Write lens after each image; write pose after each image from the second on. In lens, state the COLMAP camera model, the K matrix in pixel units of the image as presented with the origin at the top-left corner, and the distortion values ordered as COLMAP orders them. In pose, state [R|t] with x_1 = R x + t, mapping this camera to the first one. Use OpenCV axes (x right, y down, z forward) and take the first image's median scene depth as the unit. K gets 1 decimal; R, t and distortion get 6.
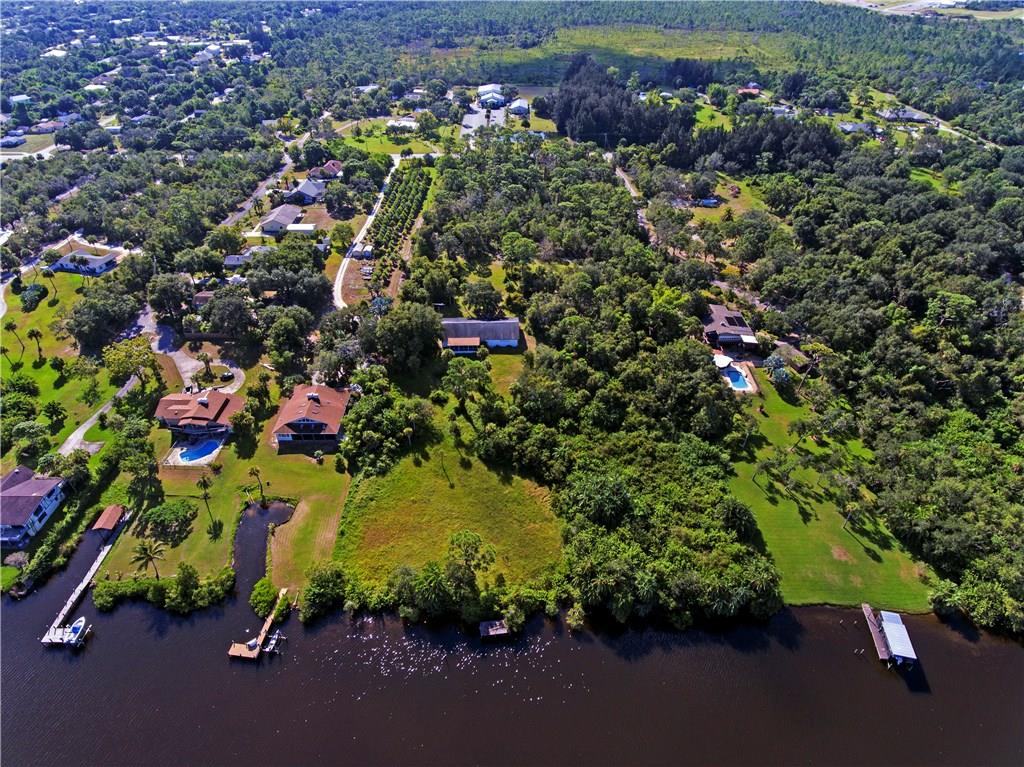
lens RADIAL K [[604.8, 0, 512.1], [0, 604.8, 380.8], [0, 0, 1]] dist [0.000011, -0.003725]
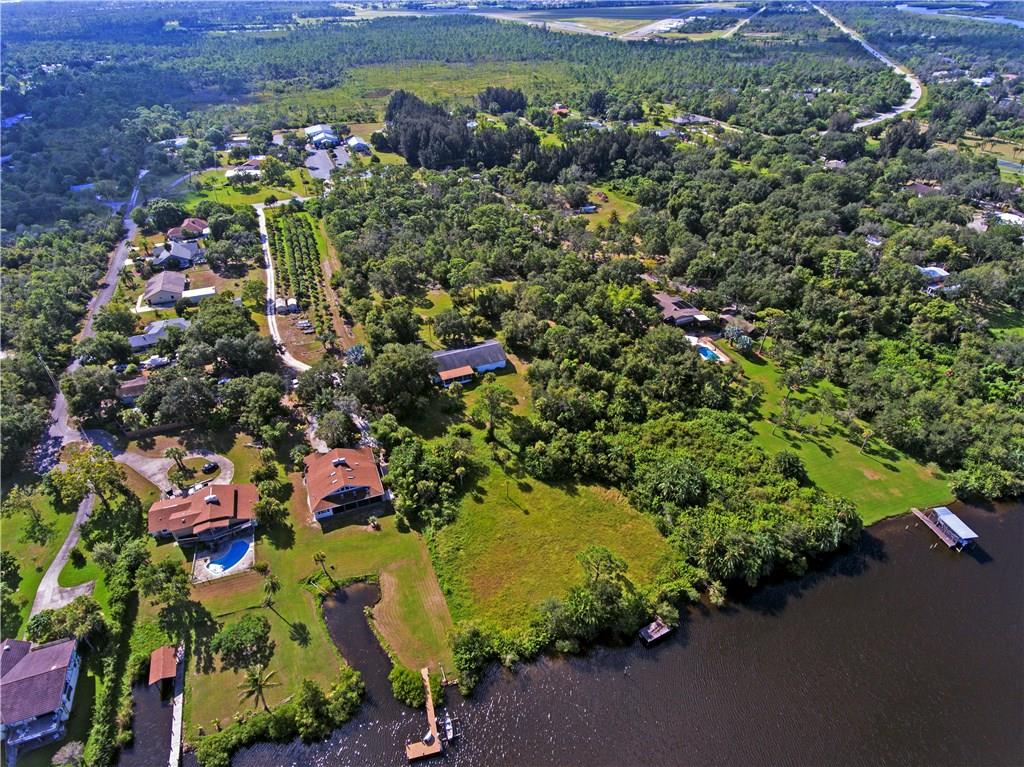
lens RADIAL K [[595.0, 0, 506.4], [0, 595.0, 382.3], [0, 0, 1]] dist [-0.001378, -0.000881]
pose [[0.933754, -0.210194, 0.289693, -0.283458], [0.221983, 0.975017, -0.008061, -0.023744], [-0.280761, 0.071833, 0.957086, 0.060125]]
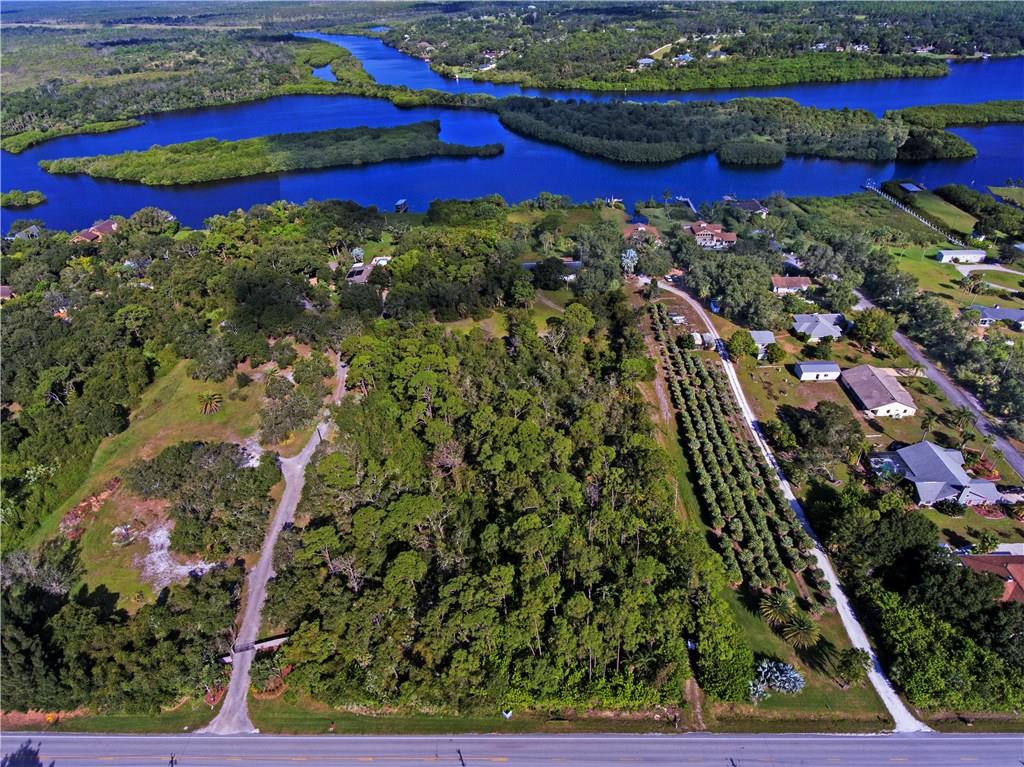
lens RADIAL K [[595.0, 0, 513.3], [0, 595.0, 382.4], [0, 0, 1]] dist [-0.000601, -0.002930]
pose [[-0.998315, 0.009402, 0.057266, -0.038173], [0.057088, 0.336416, 0.939981, -1.263666], [-0.010428, 0.941666, -0.336386, 1.708303]]
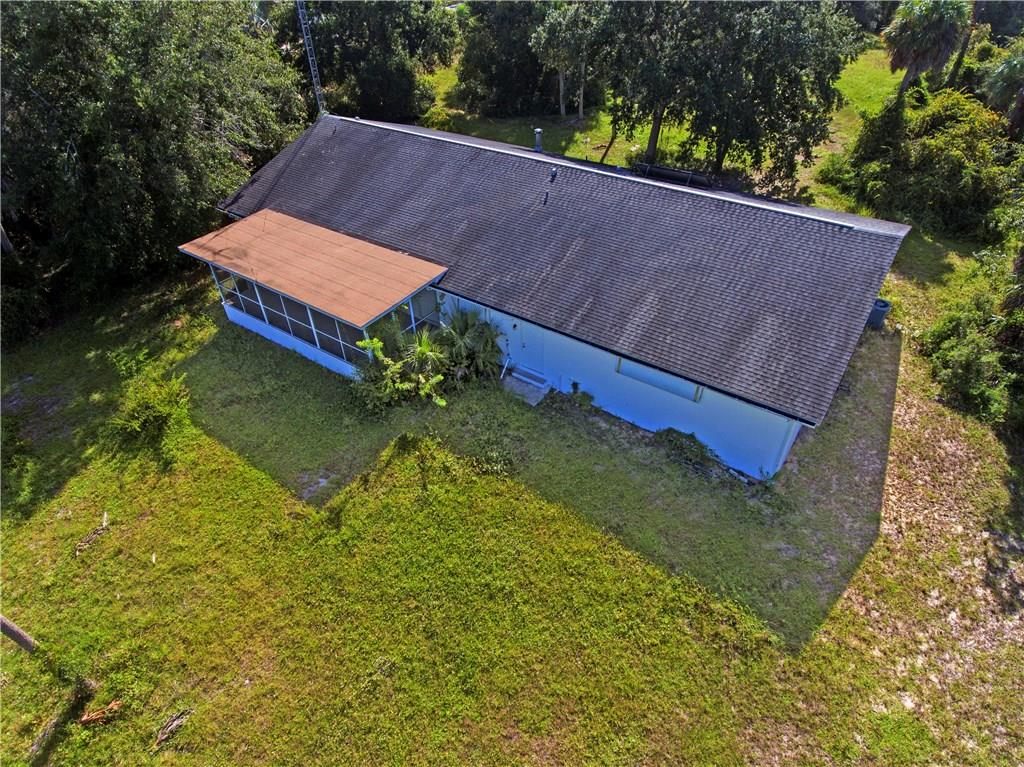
lens RADIAL K [[604.8, 0, 512.1], [0, 604.8, 380.8], [0, 0, 1]] dist [0.000011, -0.003725]
pose [[0.803220, 0.359865, -0.474695, 0.016012], [-0.338909, 0.931421, 0.132649, -0.070811], [0.489876, 0.054332, 0.870097, 0.911561]]
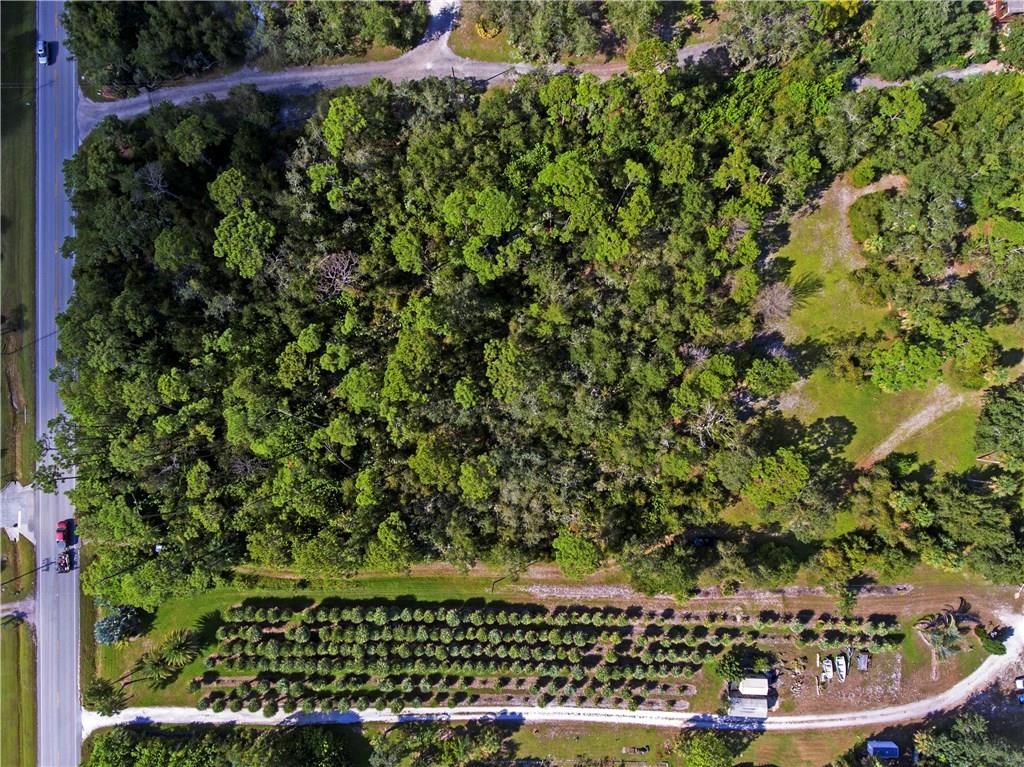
lens RADIAL K [[614.4, 0, 512.0], [0, 614.4, 383.5], [0, 0, 1]] dist [-0.003408, 0.001224]
pose [[0.008645, -0.999876, 0.013186, -0.018219], [0.589399, 0.015747, 0.807689, -0.904842], [-0.807796, 0.000789, 0.589461, 1.113812]]
